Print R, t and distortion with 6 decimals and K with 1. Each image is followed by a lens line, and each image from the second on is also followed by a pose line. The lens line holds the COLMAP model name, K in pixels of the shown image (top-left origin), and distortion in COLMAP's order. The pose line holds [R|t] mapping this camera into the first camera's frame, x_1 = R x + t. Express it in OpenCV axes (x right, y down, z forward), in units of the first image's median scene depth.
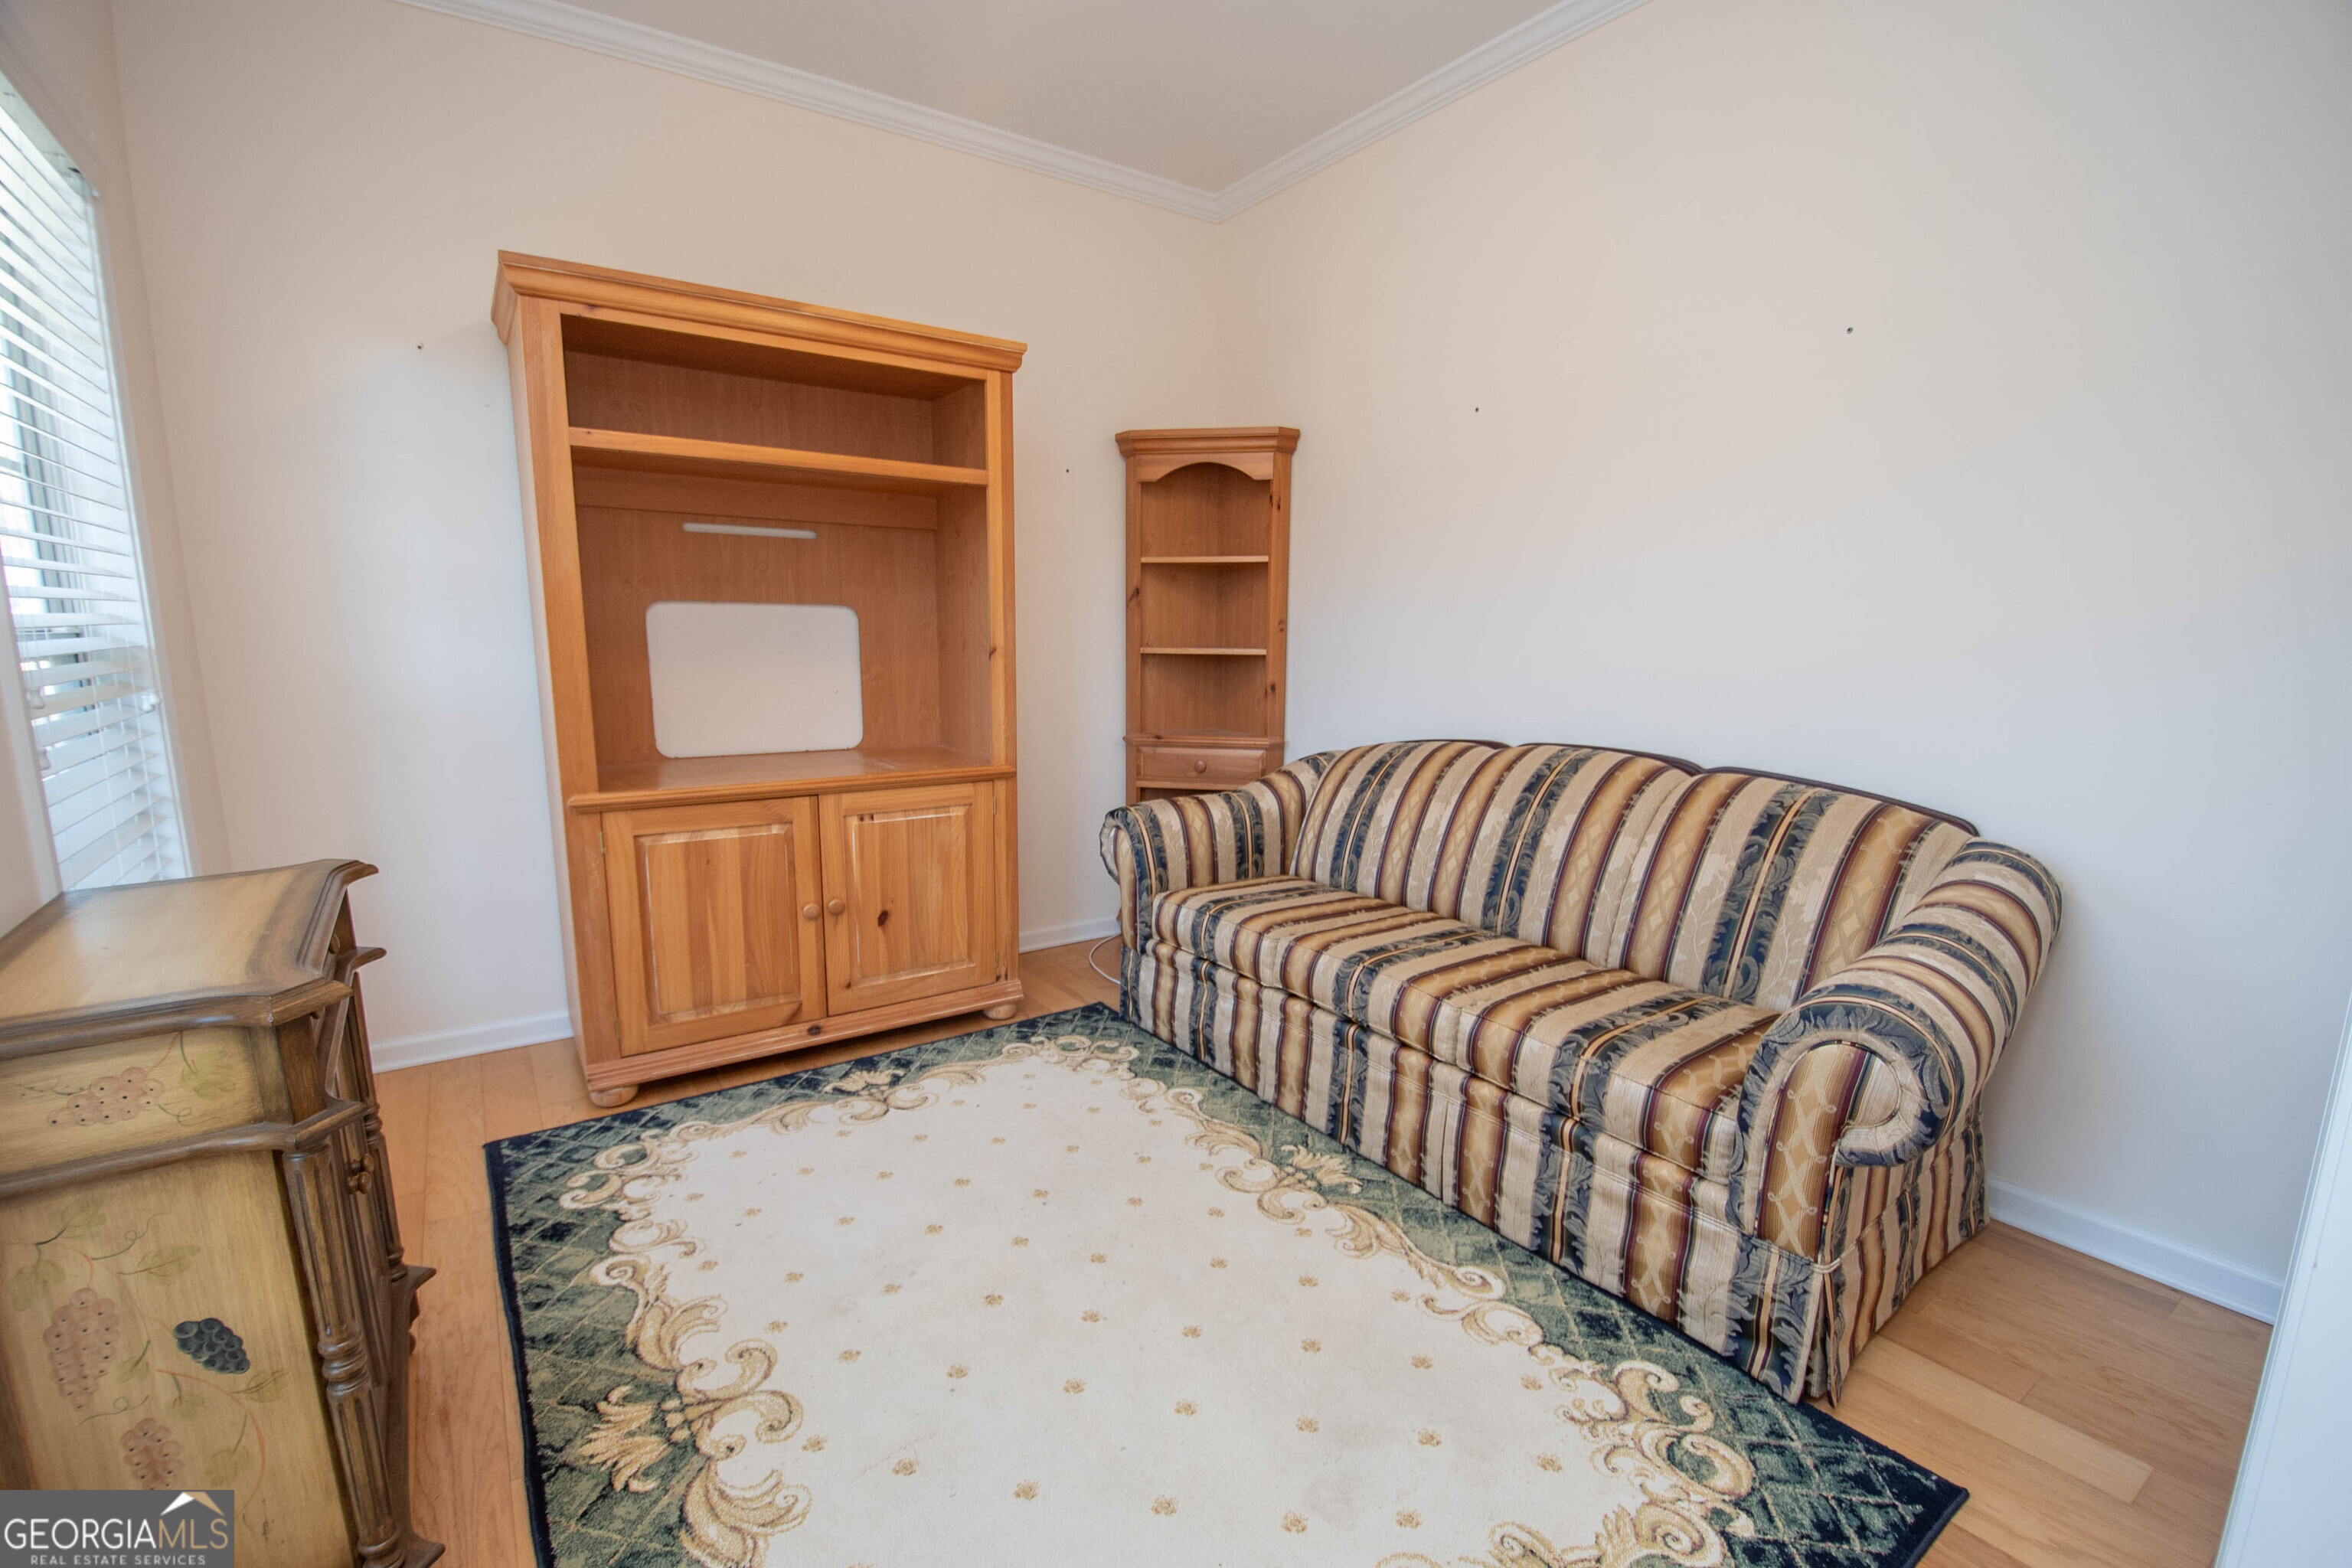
lens RADIAL K [[1027.2, 0, 1178.2], [0, 1027.2, 816.3], [0, 0, 1]] dist [0.015159, -0.022648]
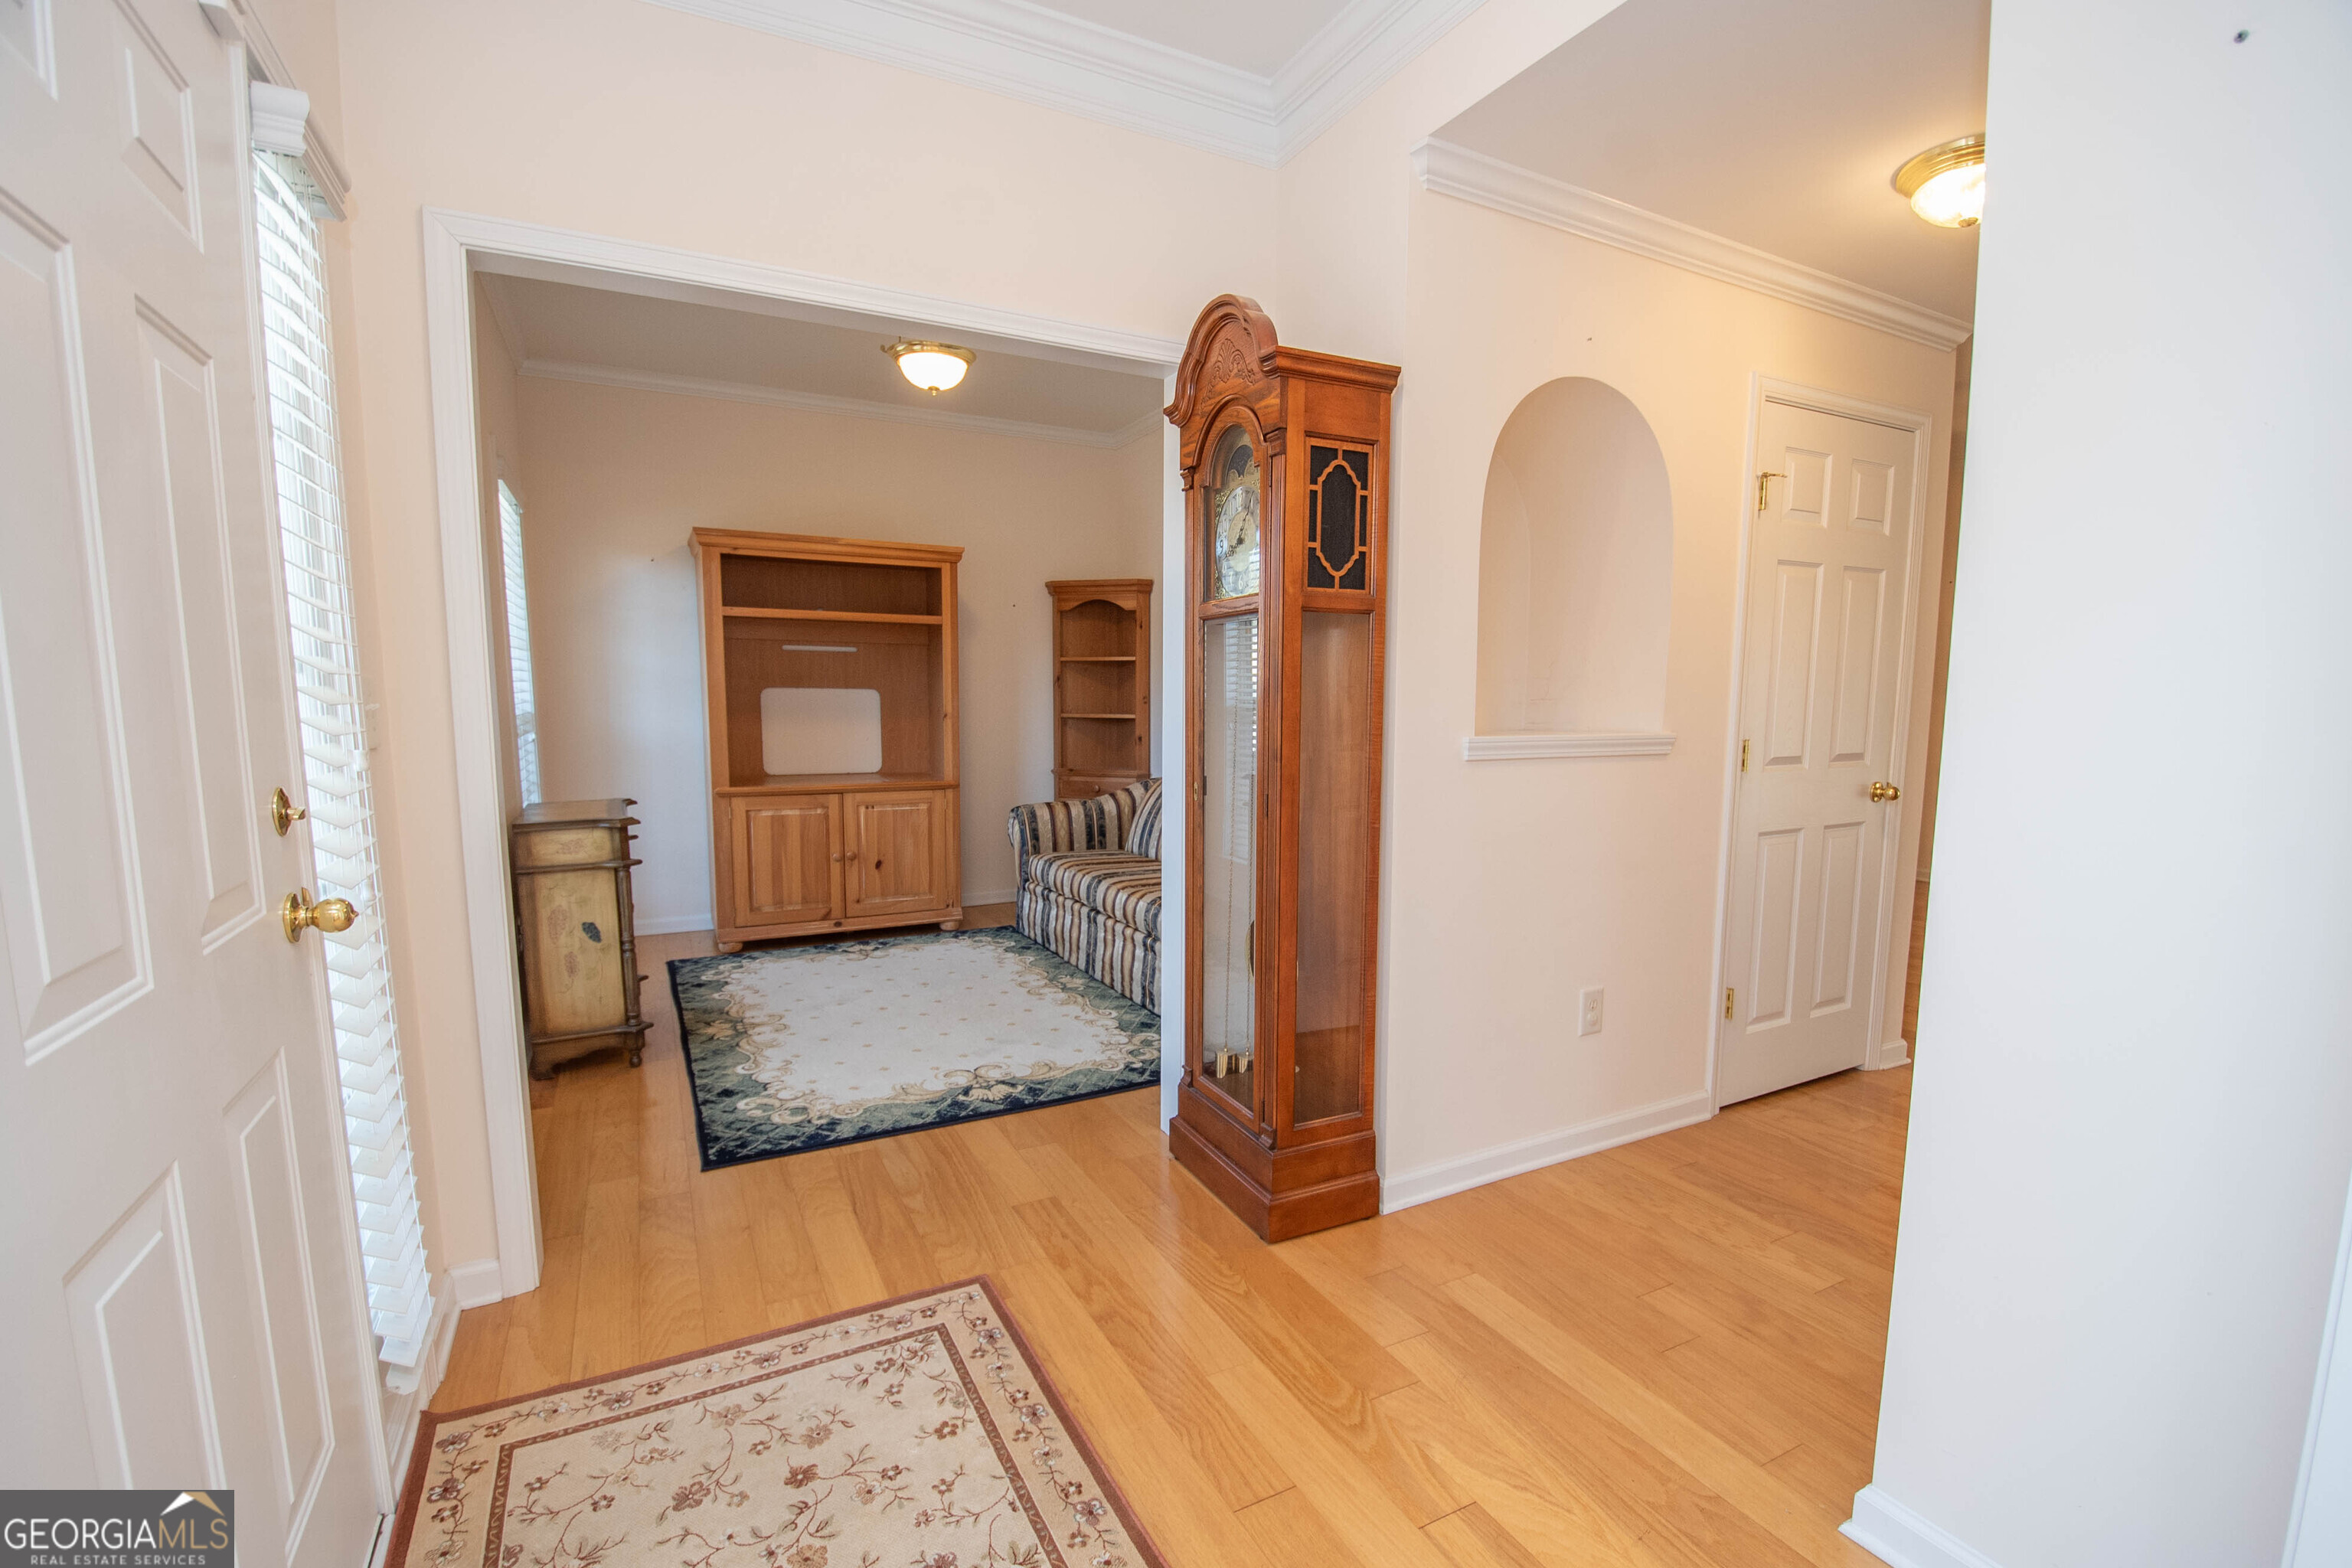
lens RADIAL K [[1027.2, 0, 1178.2], [0, 1027.2, 816.3], [0, 0, 1]] dist [0.015159, -0.022648]
pose [[0.992053, 0.012389, -0.125213, 0.466946], [-0.019930, 0.998050, -0.059157, 0.114955], [0.124236, 0.061182, 0.990365, -0.731737]]
